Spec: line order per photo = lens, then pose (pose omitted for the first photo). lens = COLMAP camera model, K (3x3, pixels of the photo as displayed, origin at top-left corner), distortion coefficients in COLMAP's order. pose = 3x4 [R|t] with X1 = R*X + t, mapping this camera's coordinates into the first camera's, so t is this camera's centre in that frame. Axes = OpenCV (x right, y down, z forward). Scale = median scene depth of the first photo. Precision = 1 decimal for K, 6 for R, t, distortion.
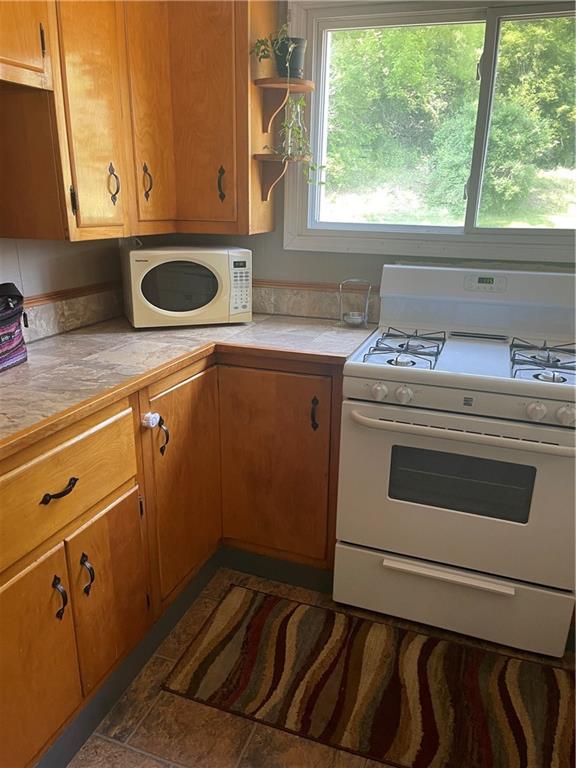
lens RADIAL K [[579.5, 0, 286.3], [0, 579.5, 391.1], [0, 0, 1]] dist [0.043098, -0.040877]
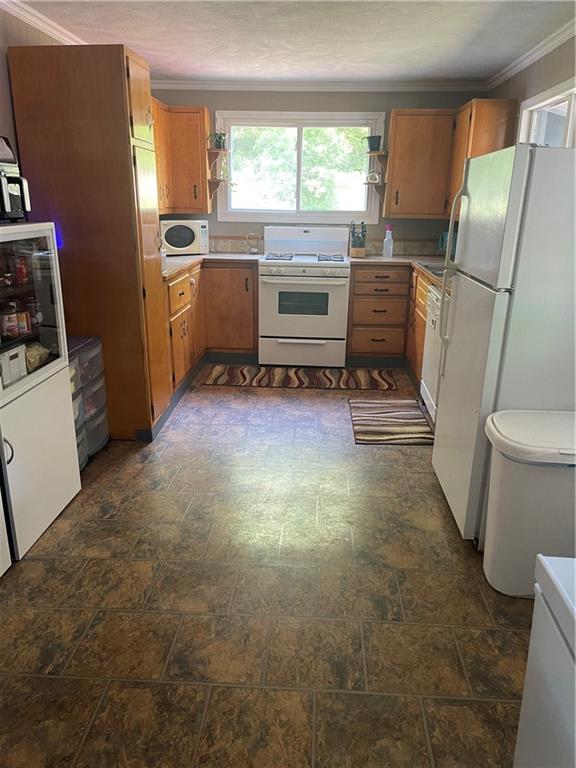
lens RADIAL K [[579.5, 0, 293.0], [0, 579.5, 381.7], [0, 0, 1]] dist [0.043098, -0.040877]
pose [[0.955068, -0.087320, 0.283231, -0.478856], [0.089820, 0.995949, 0.004175, 0.439993], [-0.282448, 0.021453, 0.959043, -1.373234]]
